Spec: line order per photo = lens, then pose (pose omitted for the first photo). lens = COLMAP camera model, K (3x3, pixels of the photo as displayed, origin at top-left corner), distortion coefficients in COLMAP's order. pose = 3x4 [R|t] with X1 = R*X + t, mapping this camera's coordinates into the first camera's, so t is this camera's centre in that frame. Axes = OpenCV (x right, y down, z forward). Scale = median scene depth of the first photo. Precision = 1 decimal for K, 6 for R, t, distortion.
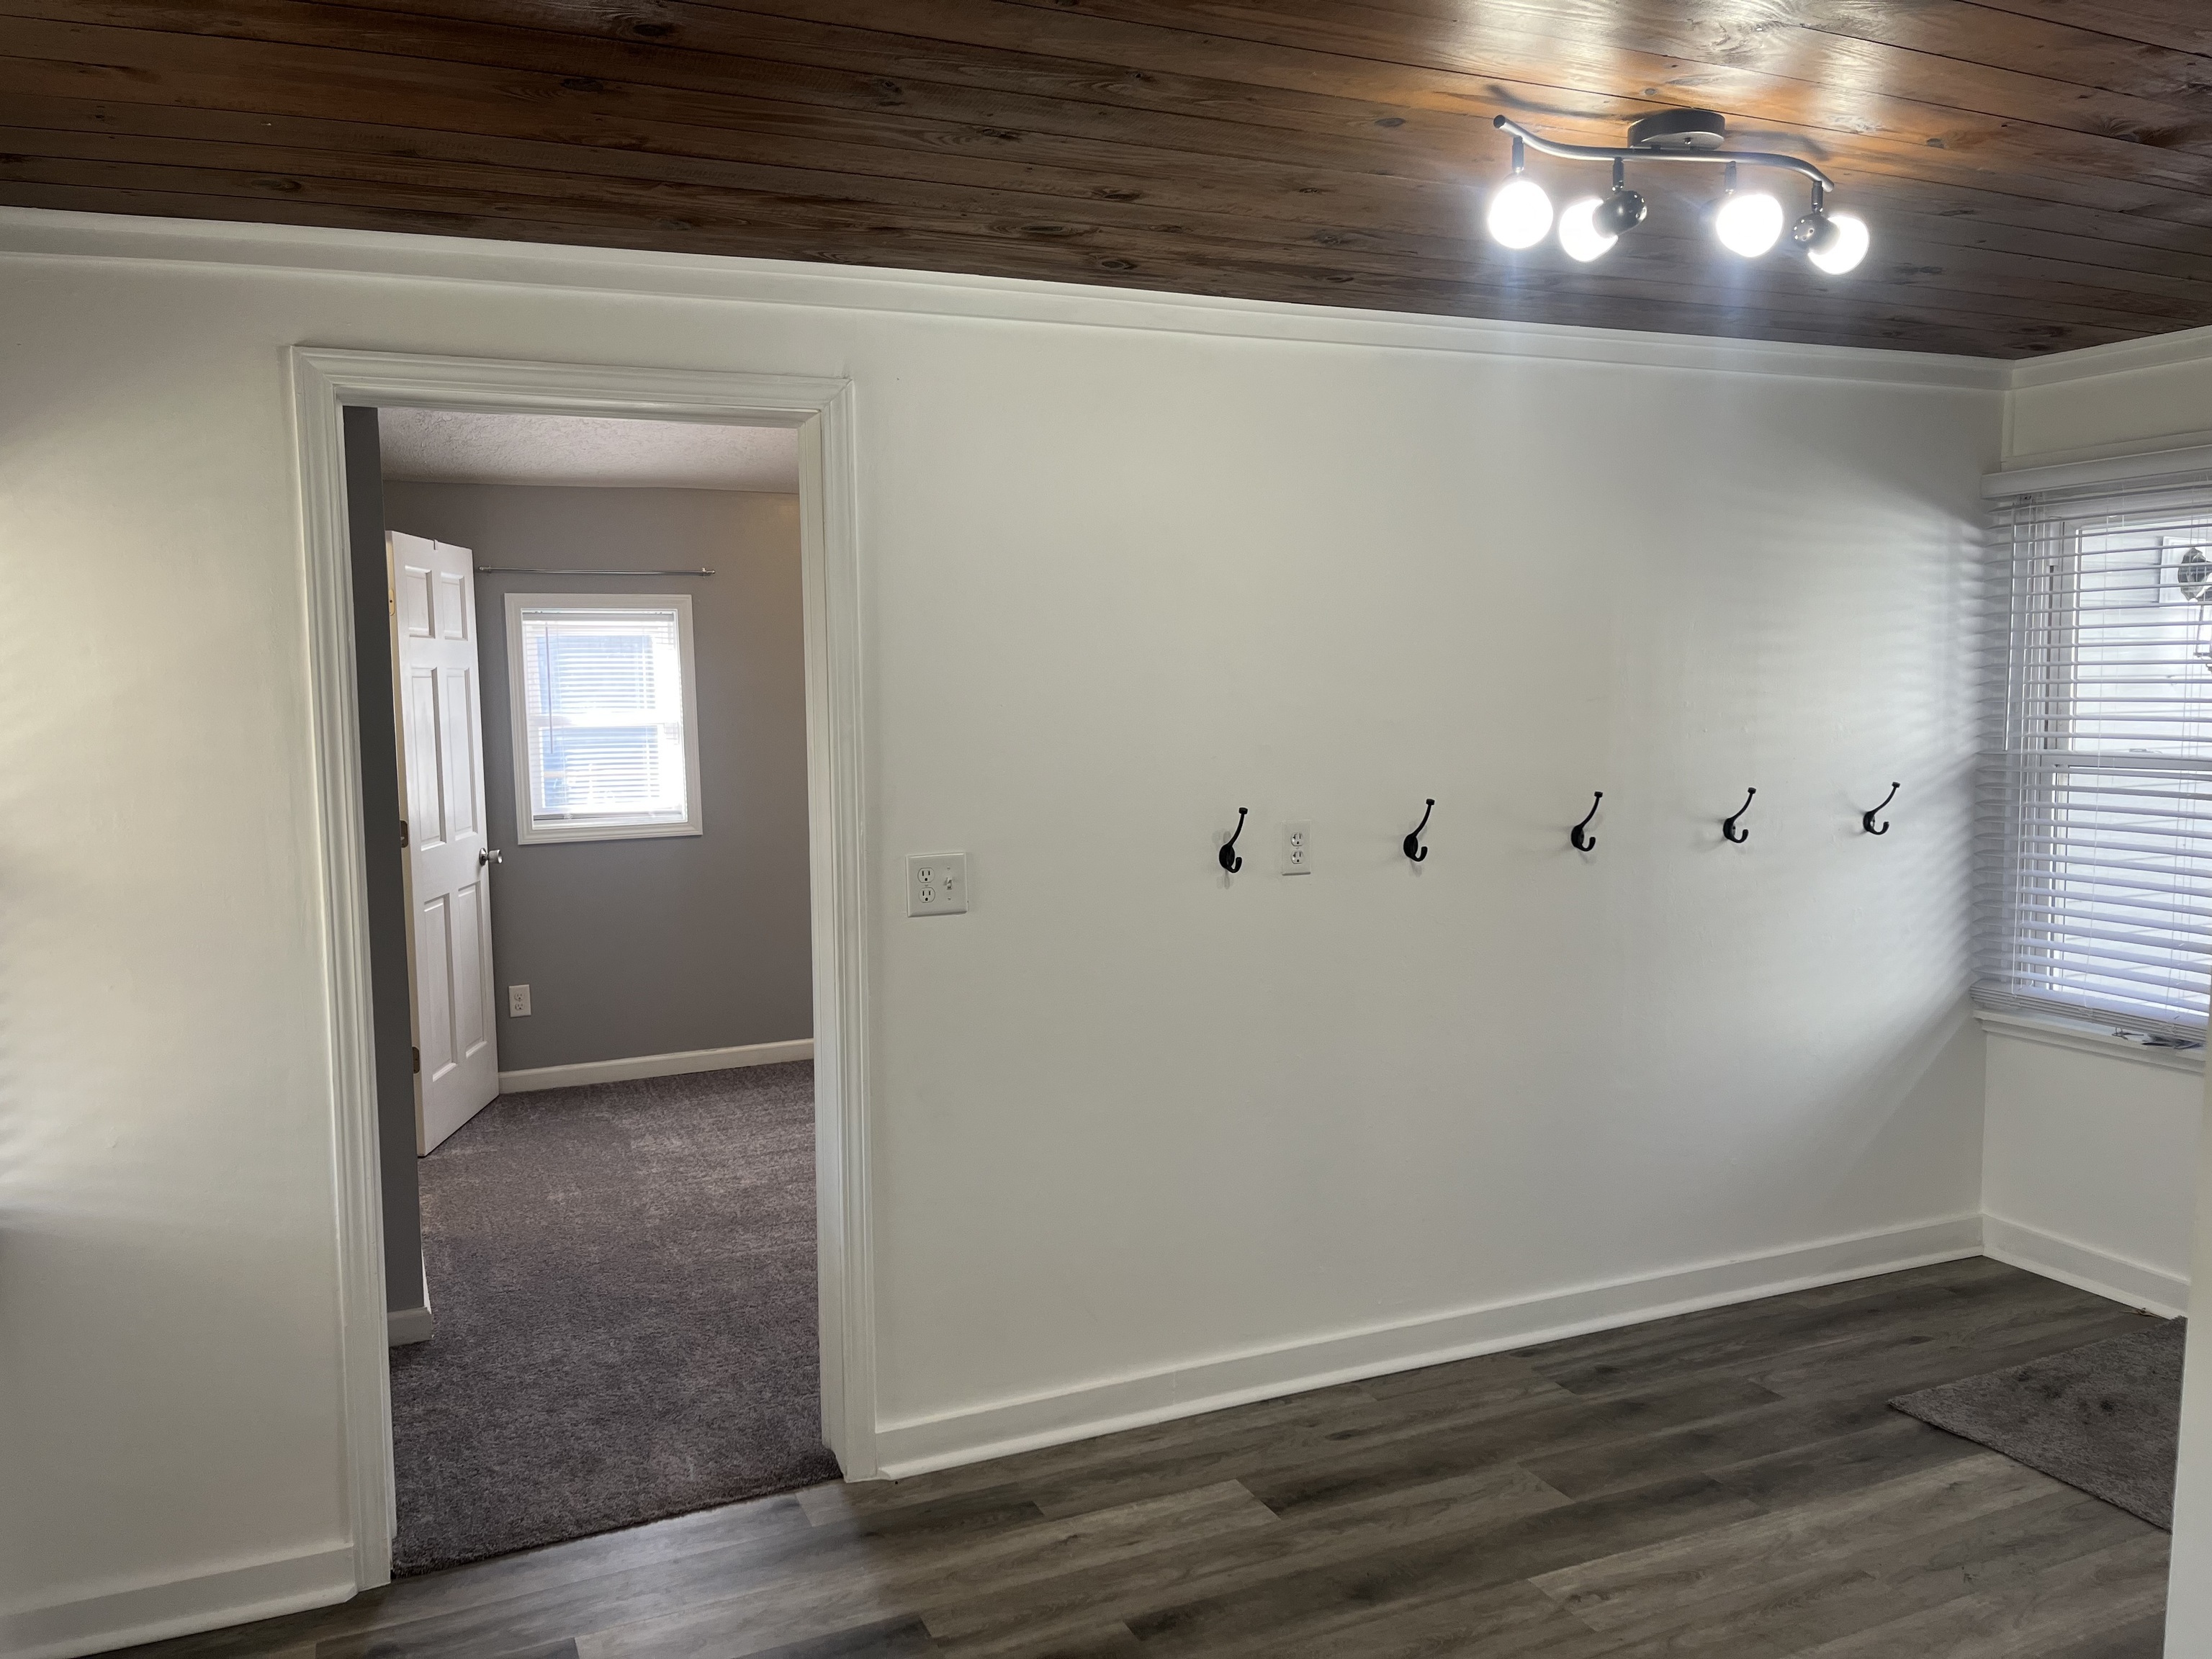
lens RADIAL K [[1687.1, 0, 1108.4], [0, 1687.1, 832.1], [0, 0, 1]] dist [0.047115, -0.075259]
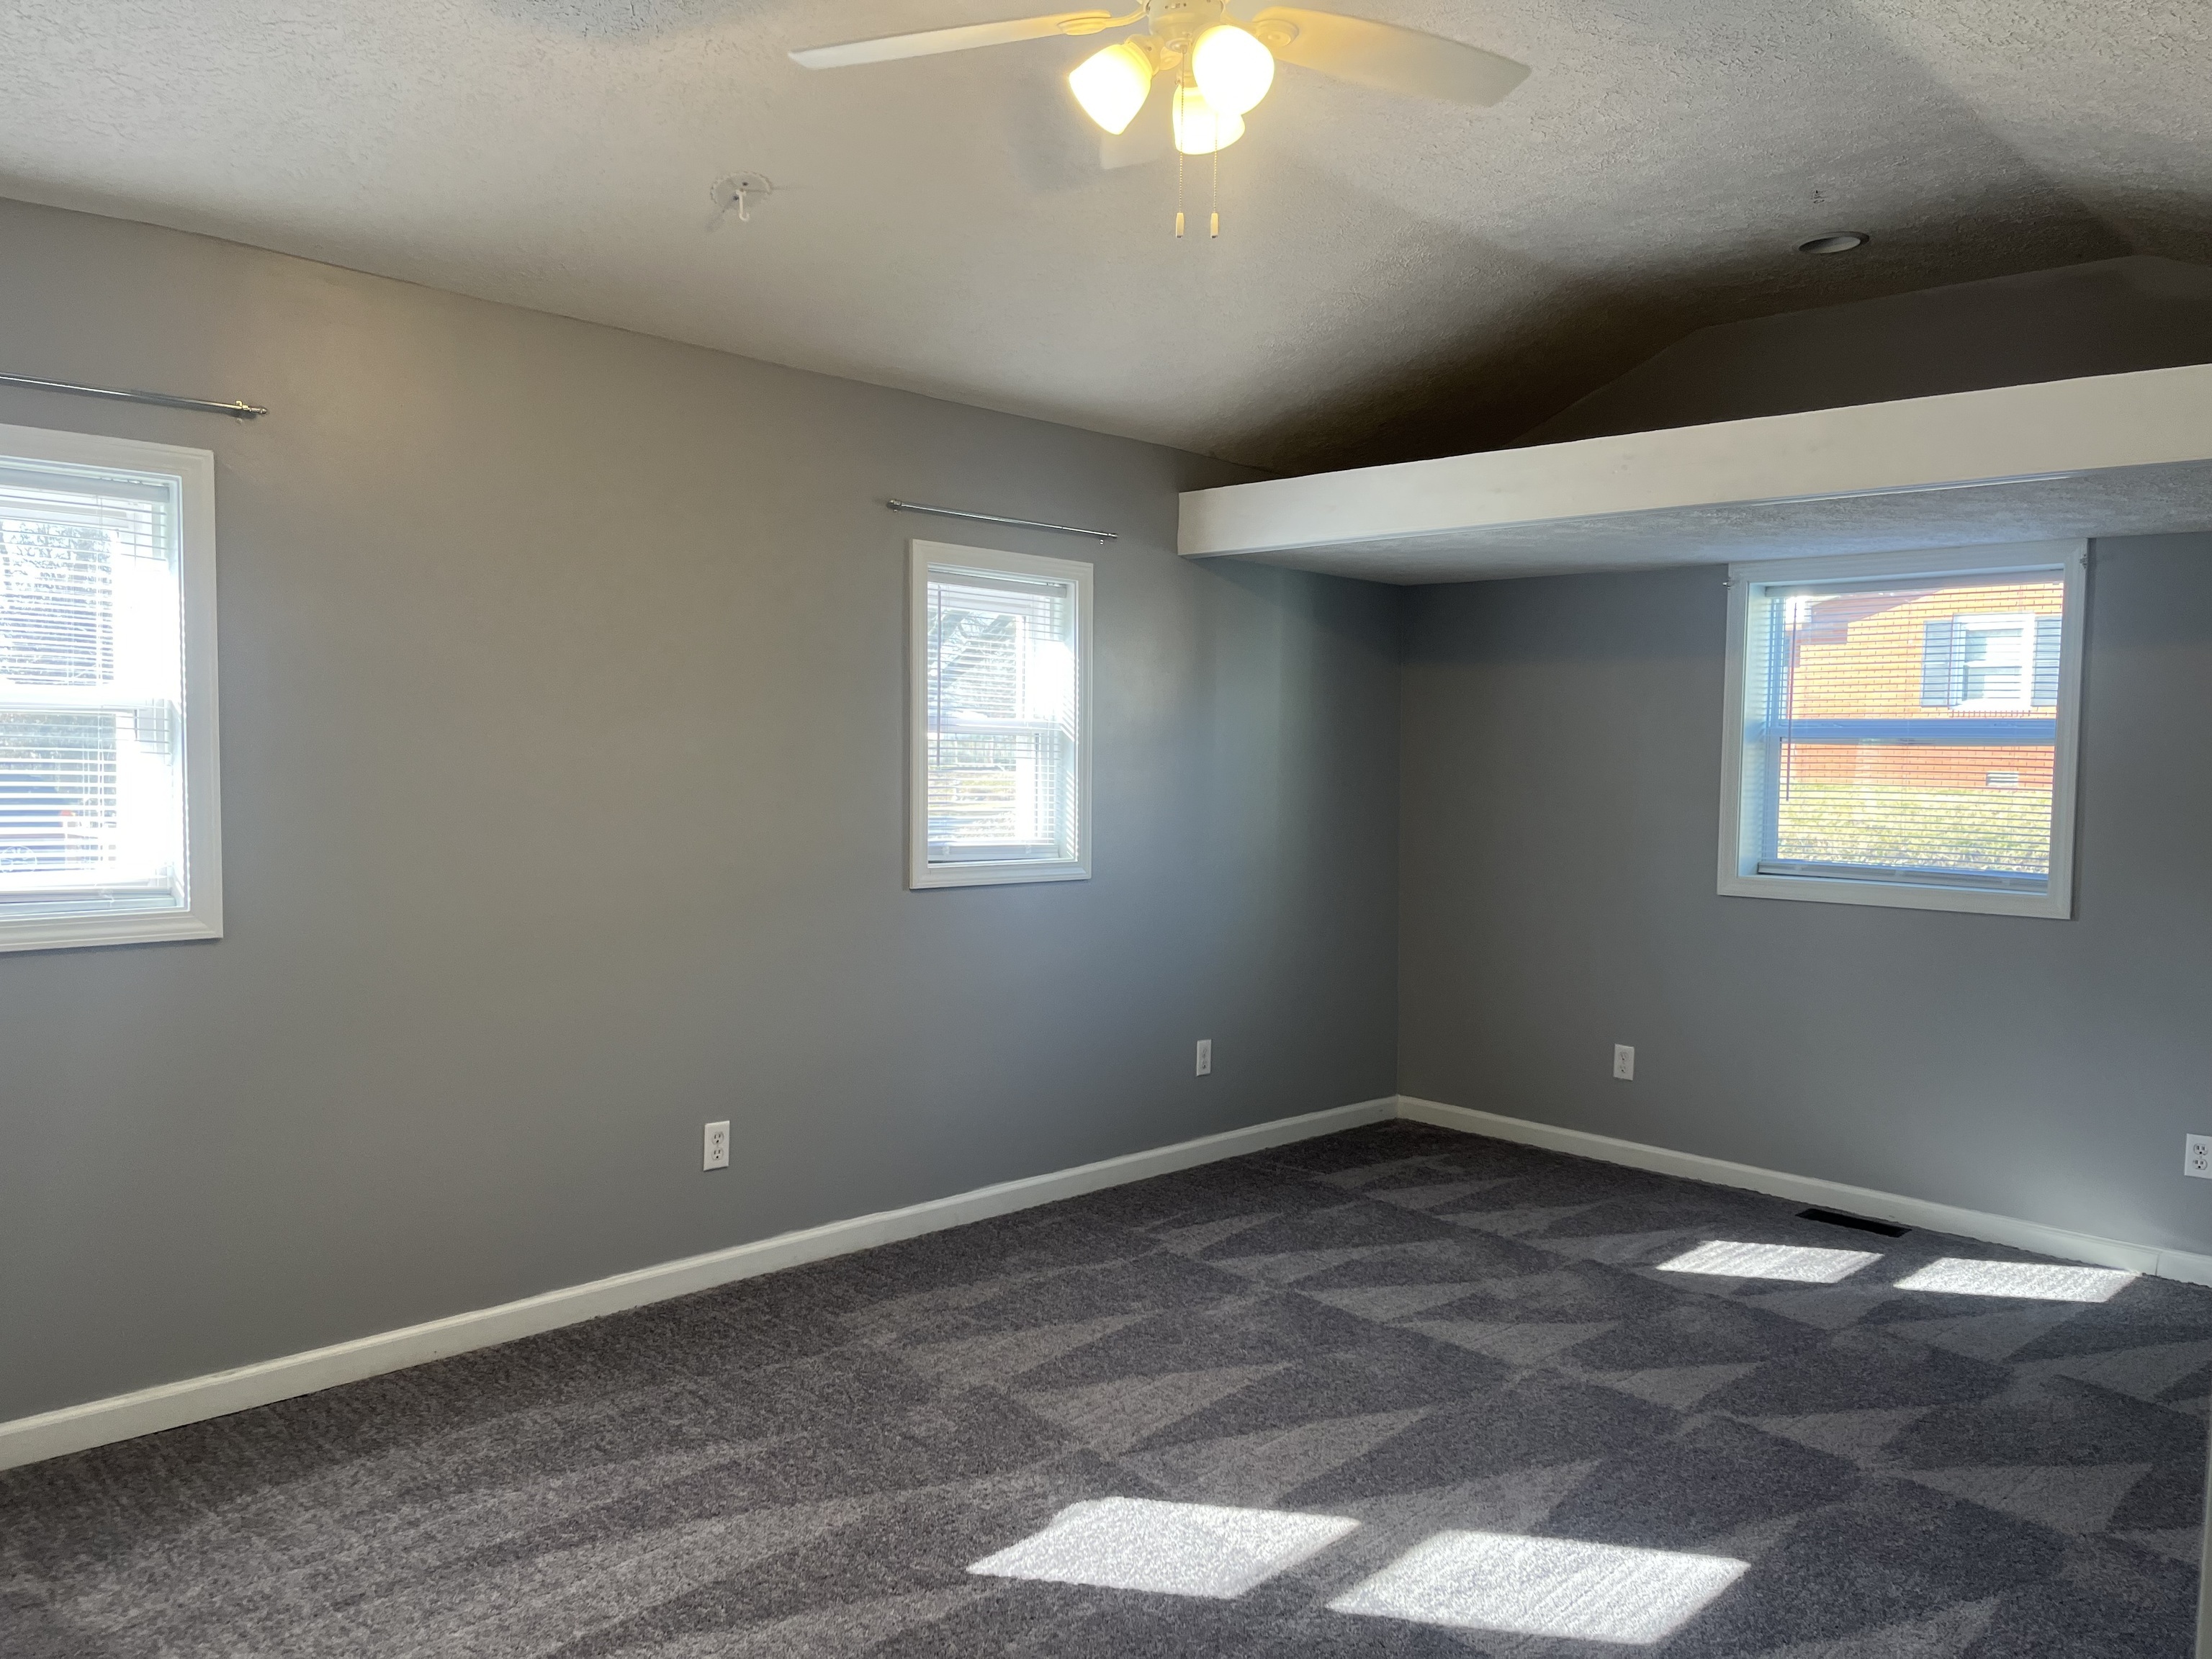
lens RADIAL K [[1687.1, 0, 1102.5], [0, 1687.1, 826.7], [0, 0, 1]] dist [0.047115, -0.075259]
pose [[0.928489, 0.010525, 0.371210, -0.188552], [0.009692, 0.998571, -0.052557, -0.002032], [-0.371233, 0.052396, 0.927060, 0.449628]]
